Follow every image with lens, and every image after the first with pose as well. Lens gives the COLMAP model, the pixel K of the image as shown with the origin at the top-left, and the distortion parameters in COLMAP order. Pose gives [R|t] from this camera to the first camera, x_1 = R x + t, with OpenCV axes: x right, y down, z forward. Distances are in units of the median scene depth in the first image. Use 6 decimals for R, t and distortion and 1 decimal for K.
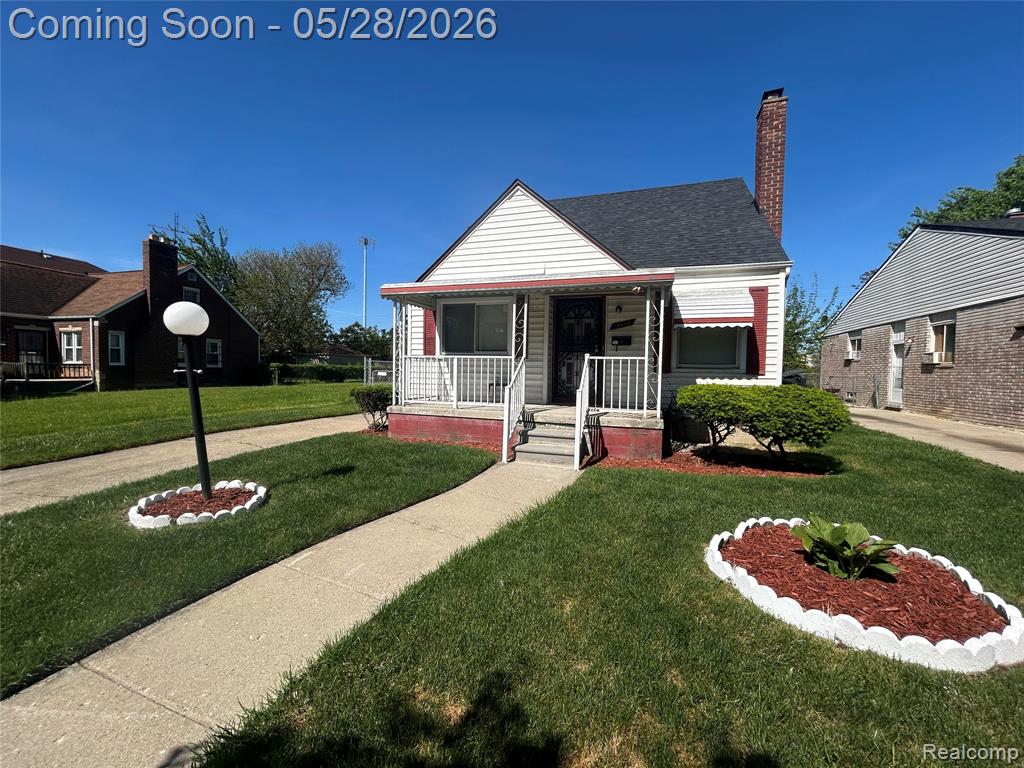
lens RADIAL K [[412.4, 0, 512.0], [0, 412.4, 384.0], [0, 0, 1]] dist [-0.000875, 0.000478]
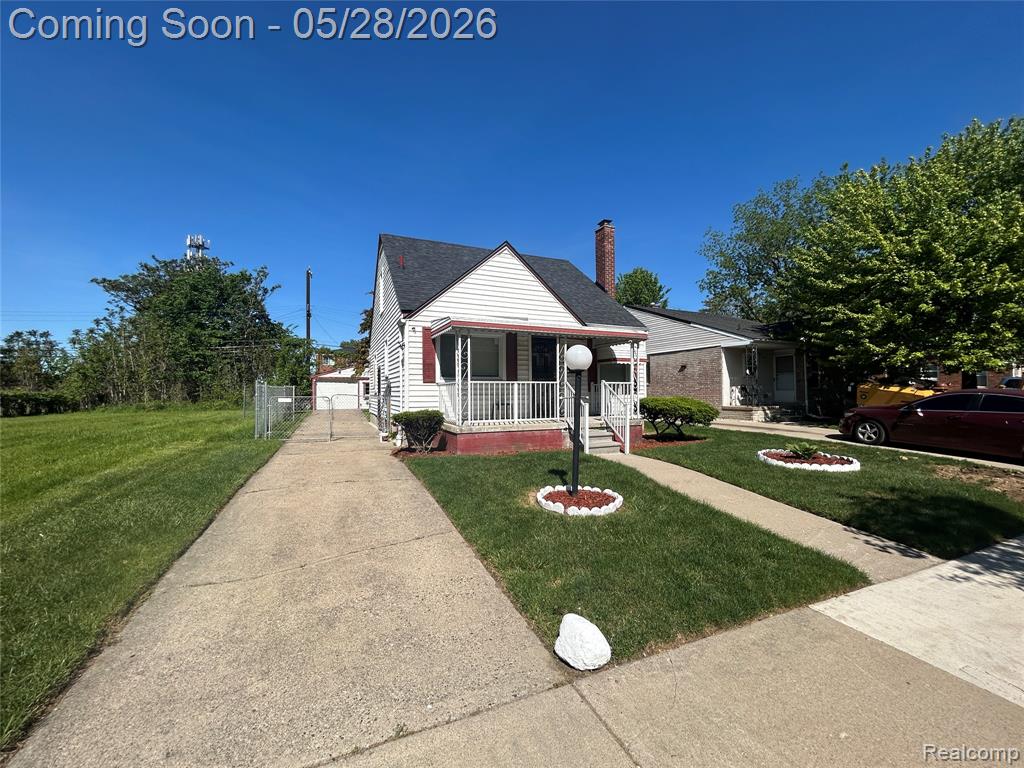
lens RADIAL K [[412.4, 0, 512.0], [0, 412.4, 384.0], [0, 0, 1]] dist [-0.000875, 0.000478]
pose [[0.733529, -0.007428, 0.679618, -0.856669], [0.040206, 0.998663, -0.032481, -0.017984], [-0.678468, 0.051150, 0.732847, 0.086335]]
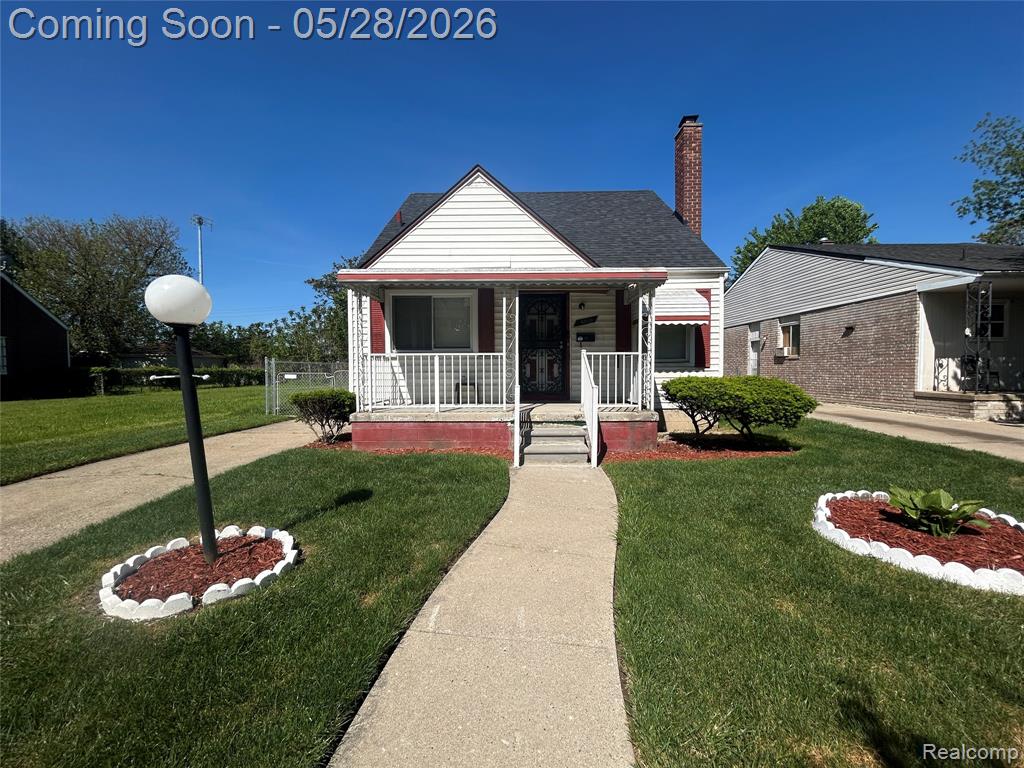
lens RADIAL K [[412.4, 0, 512.0], [0, 412.4, 384.0], [0, 0, 1]] dist [-0.000875, 0.000478]
pose [[0.950649, -0.033080, 0.308501, -0.224678], [0.031899, 0.999452, 0.008871, -0.003766], [-0.308625, 0.001408, 0.951183, 0.085902]]
